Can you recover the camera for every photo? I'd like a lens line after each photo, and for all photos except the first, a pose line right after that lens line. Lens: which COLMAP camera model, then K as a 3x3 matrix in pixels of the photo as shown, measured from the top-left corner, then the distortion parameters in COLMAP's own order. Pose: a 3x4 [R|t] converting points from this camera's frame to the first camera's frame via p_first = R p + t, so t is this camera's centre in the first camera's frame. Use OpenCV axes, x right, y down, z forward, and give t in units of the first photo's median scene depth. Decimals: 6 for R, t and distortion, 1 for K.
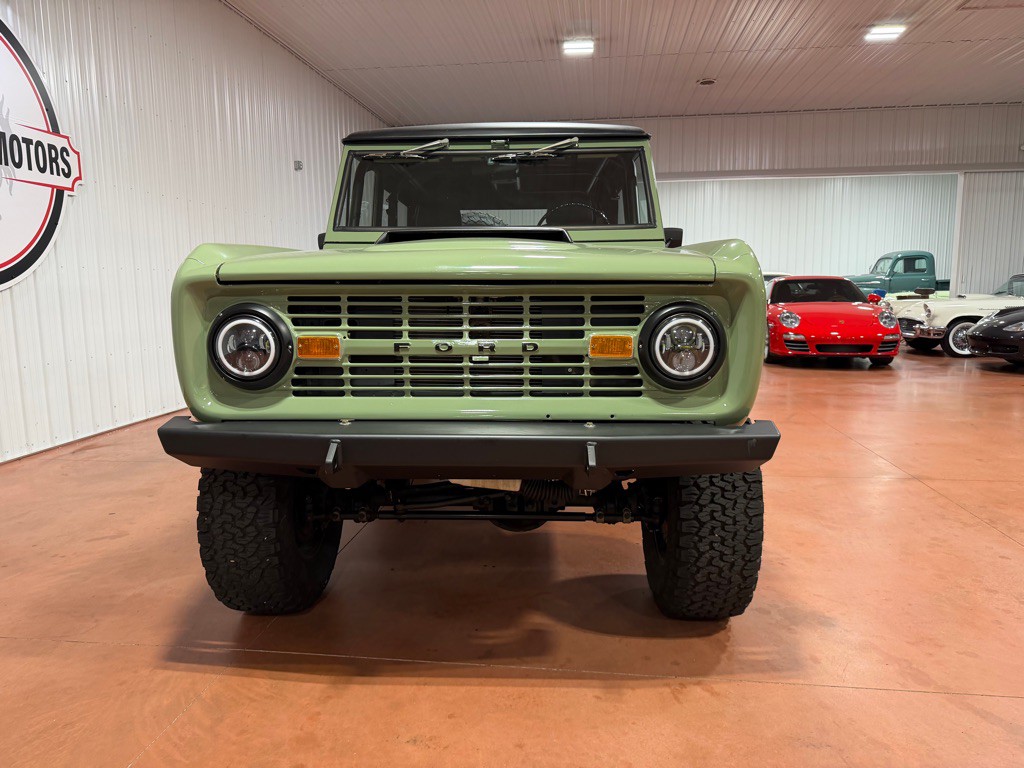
lens RADIAL K [[719.4, 0, 510.2], [0, 719.4, 384.4], [0, 0, 1]] dist [0.027705, -0.036521]
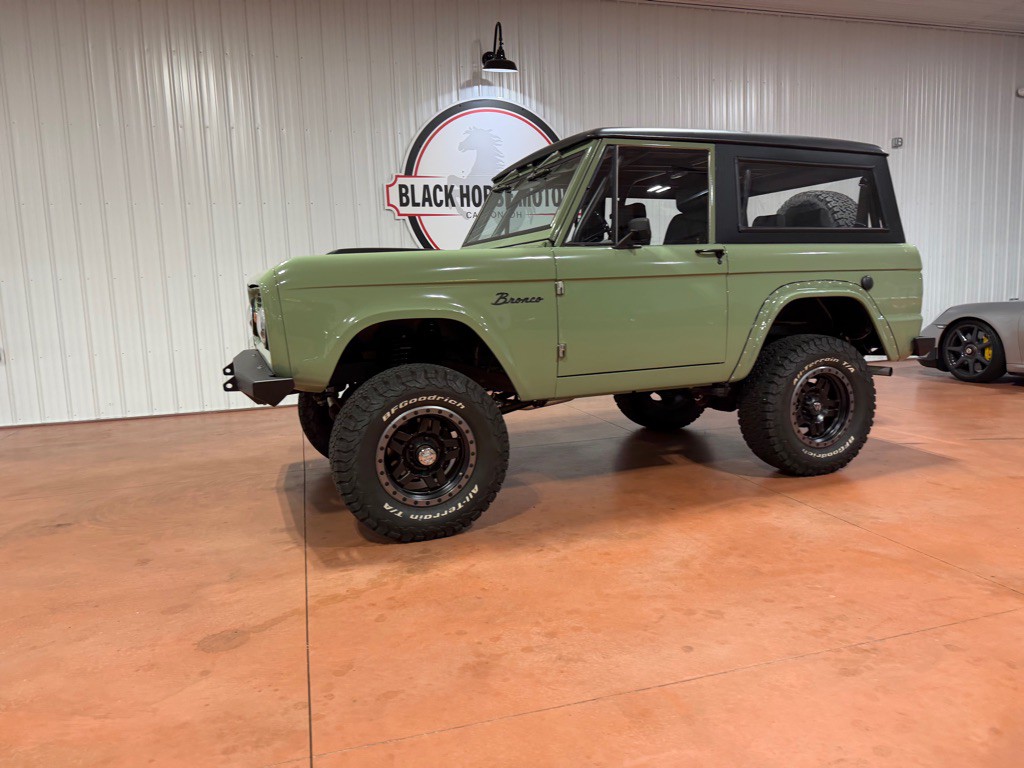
lens RADIAL K [[707.7, 0, 518.4], [0, 707.7, 377.4], [0, 0, 1]] dist [0.141352, -0.226614]
pose [[0.407833, 0.108795, -0.906552, 1.676467], [-0.092868, 0.992669, 0.077351, -0.096253], [0.908321, 0.052643, 0.414947, 0.716874]]
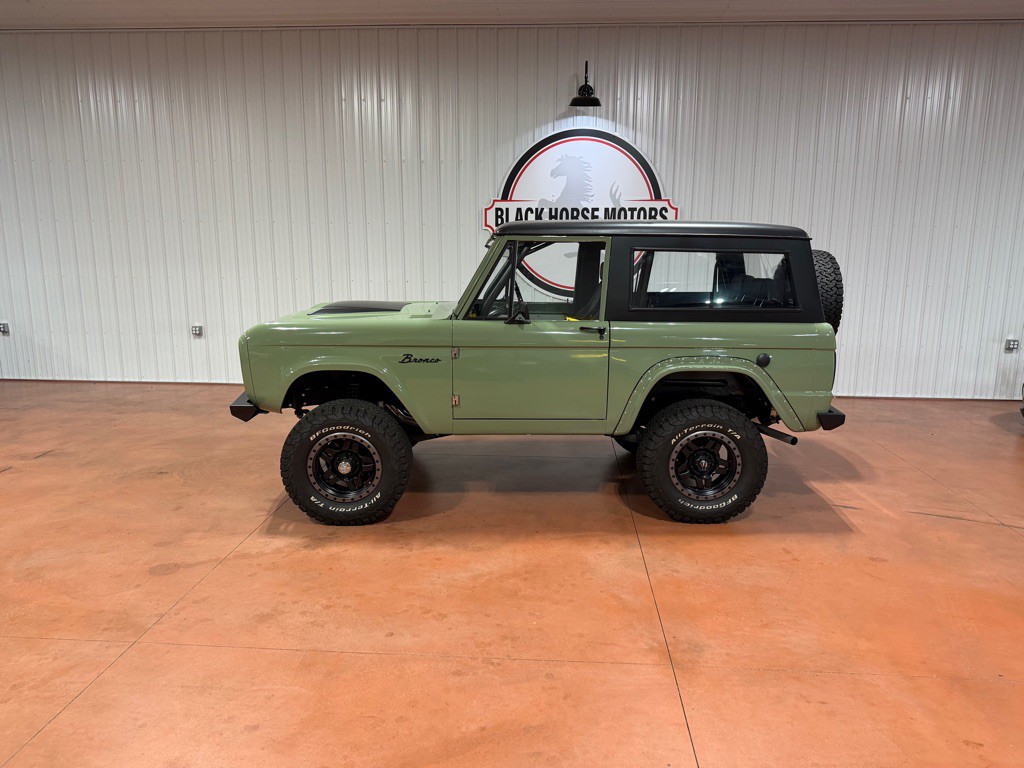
lens RADIAL K [[709.8, 0, 512.0], [0, 709.8, 384.0], [0, 0, 1]] dist [0.126183, -0.177844]
pose [[0.059073, 0.198263, -0.978367, 2.269668], [-0.141913, 0.971792, 0.188362, -0.481465], [0.988115, 0.127716, 0.085543, 1.405784]]
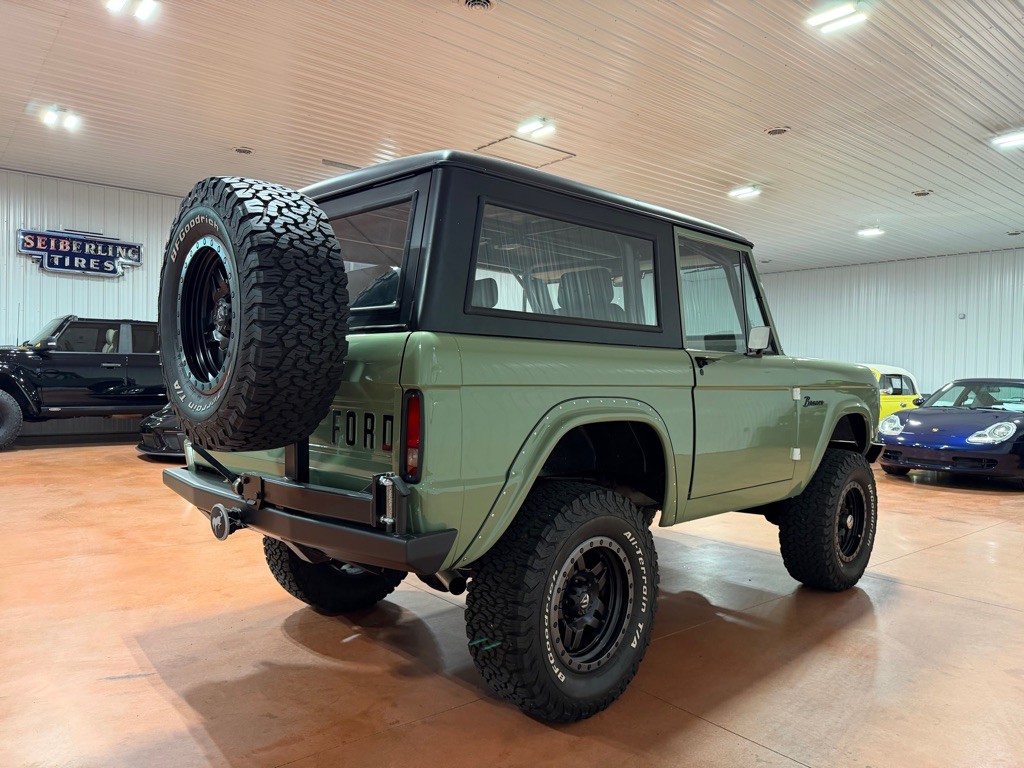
lens RADIAL K [[720.8, 0, 512.0], [0, 720.8, 384.0], [0, 0, 1]] dist [0.024512, -0.030152]
pose [[-0.732727, -0.019392, 0.680246, -1.035859], [0.075150, 0.991174, 0.109204, -0.420067], [-0.676360, 0.131138, -0.724803, 3.025809]]
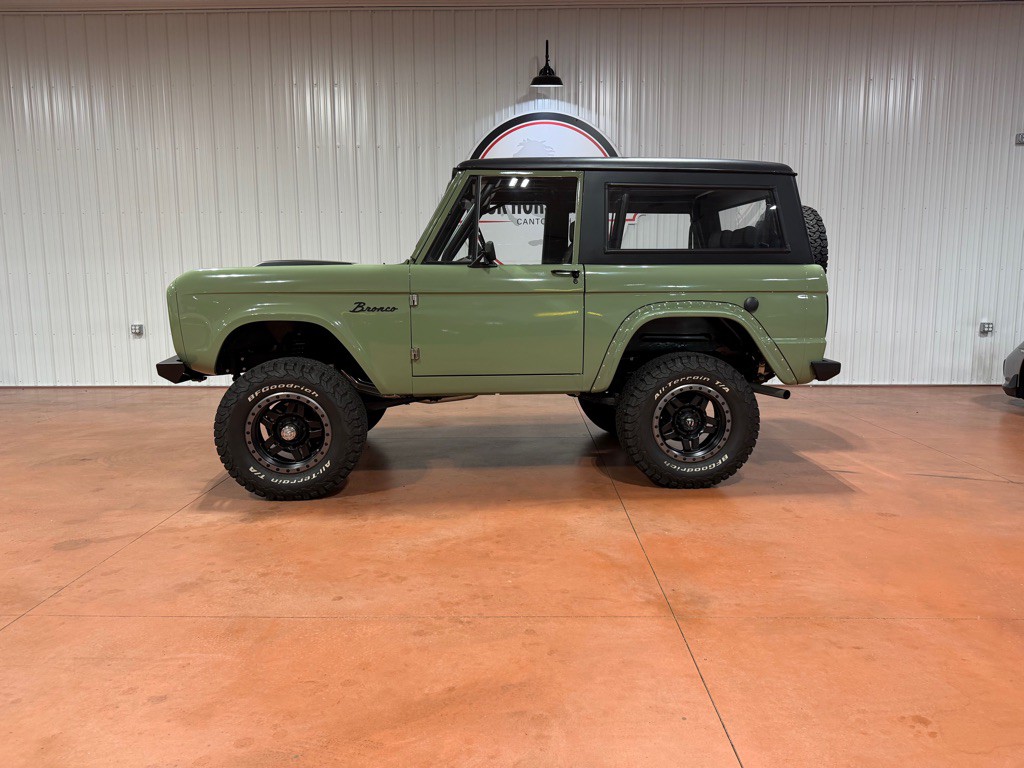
lens RADIAL K [[709.6, 0, 506.8], [0, 709.6, 380.3], [0, 0, 1]] dist [0.118809, -0.165957]
pose [[0.106271, 0.140883, -0.984306, 2.106738], [-0.129959, 0.983388, 0.126721, -0.233271], [0.985808, 0.114452, 0.122814, 1.441384]]
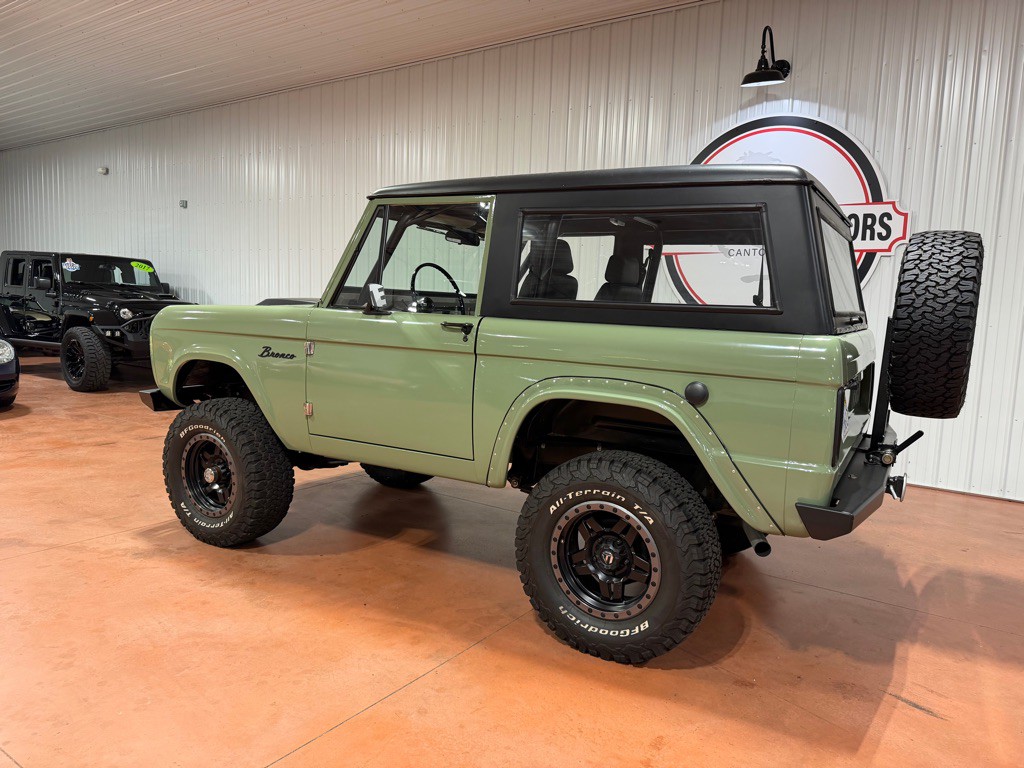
lens RADIAL K [[719.4, 0, 510.2], [0, 719.4, 384.4], [0, 0, 1]] dist [0.027705, -0.036521]
pose [[-0.470158, 0.089230, -0.878060, 1.498041], [-0.151124, 0.972044, 0.179701, -0.443027], [0.869548, 0.217183, -0.443529, 2.486323]]
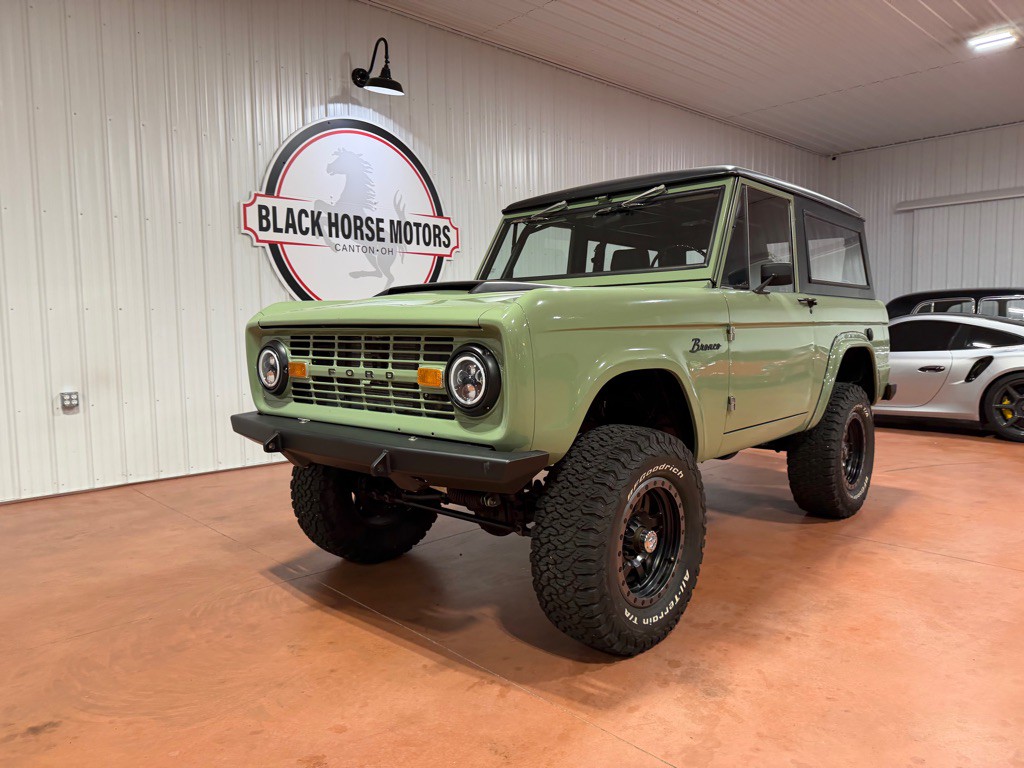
lens RADIAL K [[714.2, 0, 522.0], [0, 714.2, 381.9], [0, 0, 1]] dist [0.068276, -0.087884]
pose [[0.773092, 0.046036, -0.632621, 0.891436], [-0.078297, 0.996661, -0.023155, -0.024082], [0.629443, 0.067433, 0.774115, 0.121495]]
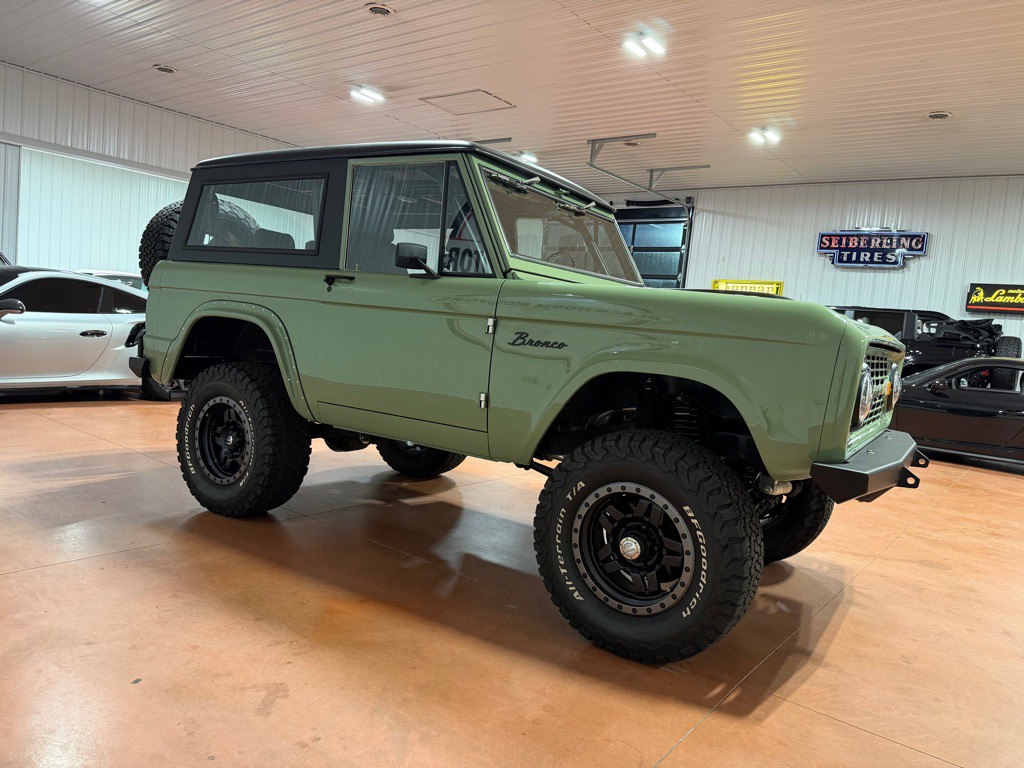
lens RADIAL K [[719.4, 0, 510.2], [0, 719.4, 384.4], [0, 0, 1]] dist [0.027705, -0.036521]
pose [[0.510115, -0.021398, 0.859840, -1.461702], [0.022457, 0.999681, 0.011555, -0.085349], [-0.859813, 0.013415, 0.510433, 0.763605]]
